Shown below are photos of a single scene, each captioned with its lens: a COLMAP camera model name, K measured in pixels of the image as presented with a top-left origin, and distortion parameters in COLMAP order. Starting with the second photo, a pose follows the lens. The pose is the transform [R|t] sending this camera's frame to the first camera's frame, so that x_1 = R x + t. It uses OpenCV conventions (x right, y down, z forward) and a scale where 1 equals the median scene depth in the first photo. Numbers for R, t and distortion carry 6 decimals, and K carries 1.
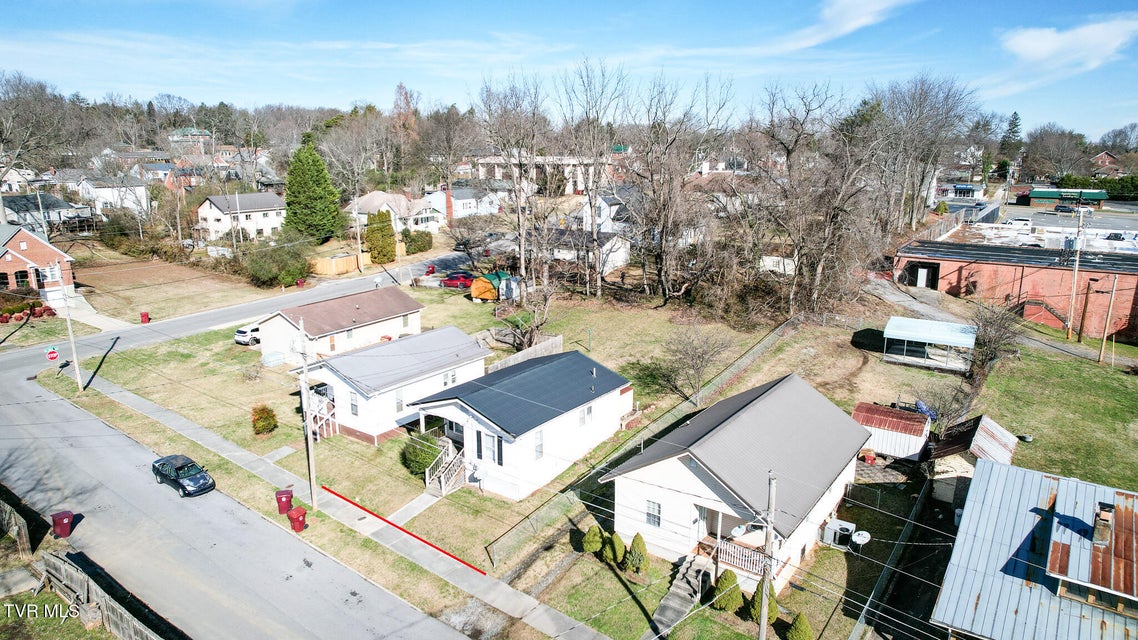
lens RADIAL K [[728.7, 0, 569.0], [0, 728.7, 320.0], [0, 0, 1]] dist [-0.070552, 0.067743]
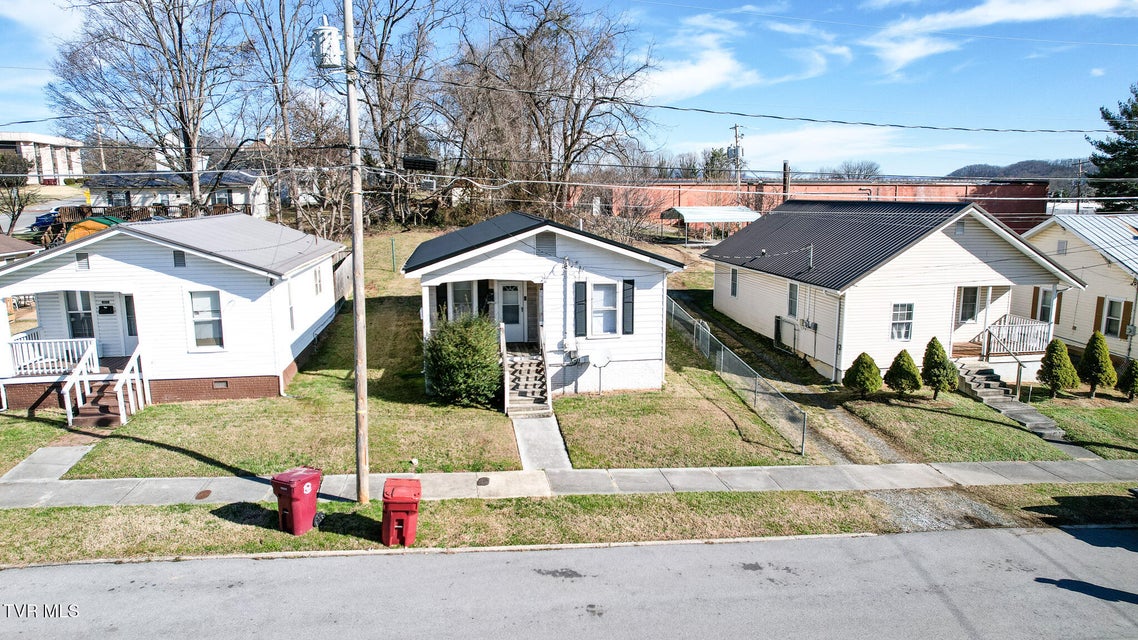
lens RADIAL K [[734.3, 0, 569.0], [0, 734.3, 320.0], [0, 0, 1]] dist [-0.020220, 0.000551]
pose [[0.710591, -0.125218, 0.692374, -0.372864], [0.173743, 0.984791, -0.000211, 0.127389], [-0.681817, 0.120445, 0.721539, 0.427979]]
